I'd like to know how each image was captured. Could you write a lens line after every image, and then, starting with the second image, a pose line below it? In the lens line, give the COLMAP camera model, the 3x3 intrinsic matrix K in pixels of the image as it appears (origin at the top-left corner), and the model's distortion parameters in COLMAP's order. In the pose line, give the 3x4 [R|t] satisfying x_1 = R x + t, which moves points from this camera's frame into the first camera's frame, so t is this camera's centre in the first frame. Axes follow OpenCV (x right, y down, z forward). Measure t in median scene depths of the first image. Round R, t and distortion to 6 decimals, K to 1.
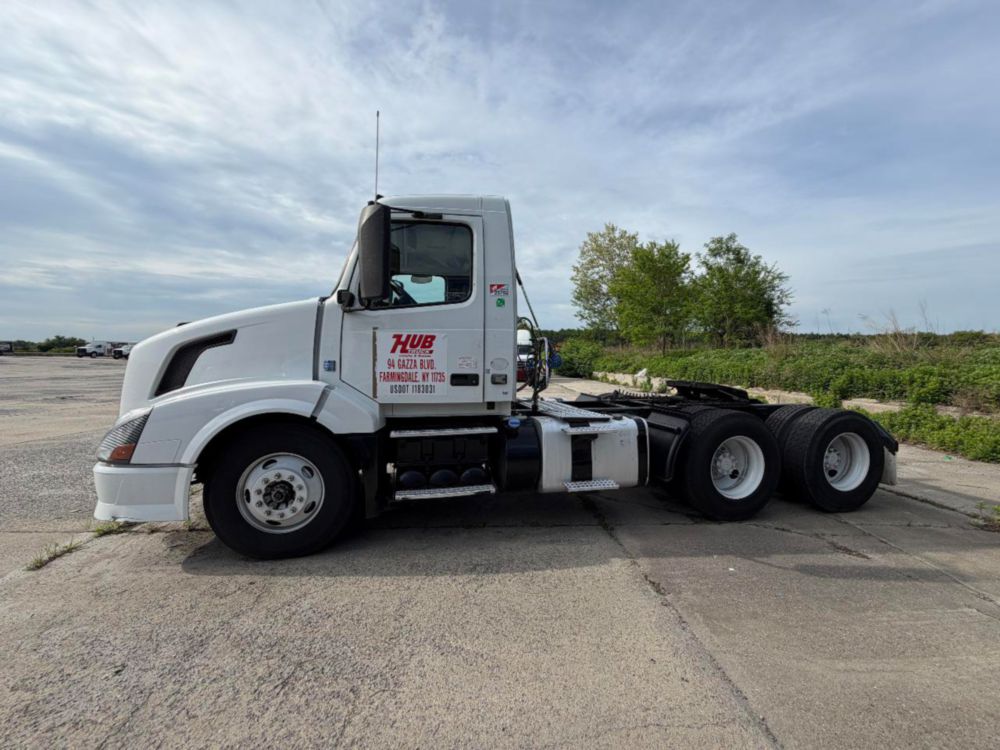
lens RADIAL K [[396.9, 0, 498.7], [0, 396.9, 377.2], [0, 0, 1]] dist [-0.020544, -0.000159]
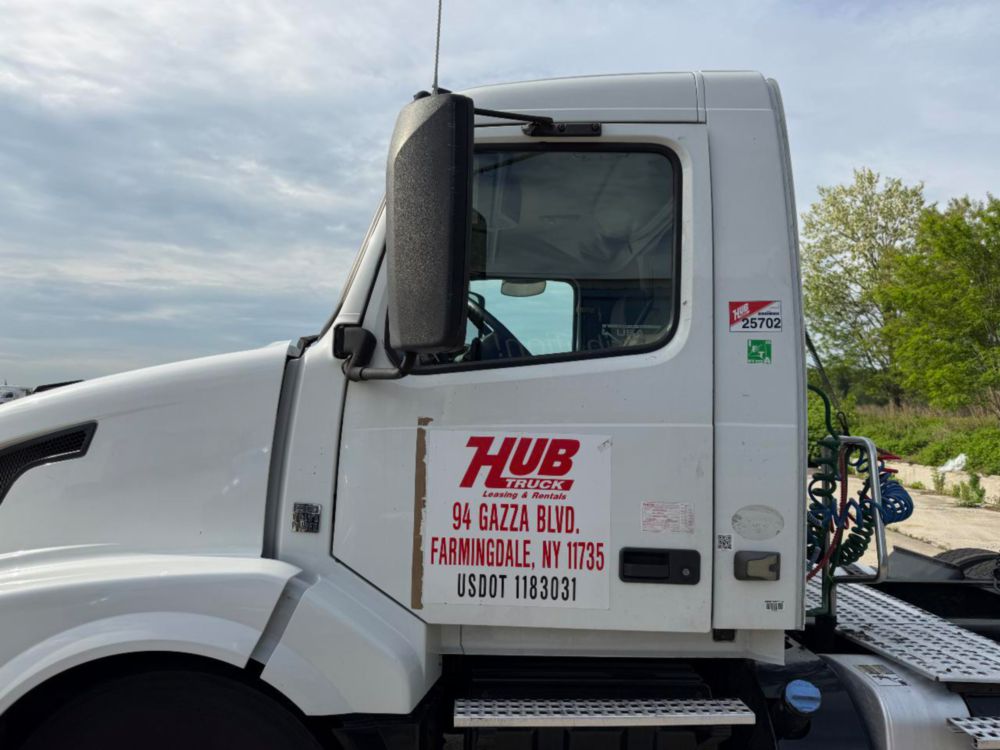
lens RADIAL K [[715.6, 0, 496.2], [0, 715.6, 381.7], [0, 0, 1]] dist [0.001579, -0.006554]
pose [[0.979951, 0.002381, -0.199227, -0.102881], [-0.022940, 0.994627, -0.100951, -0.090973], [0.197916, 0.103497, 0.974740, 0.327343]]
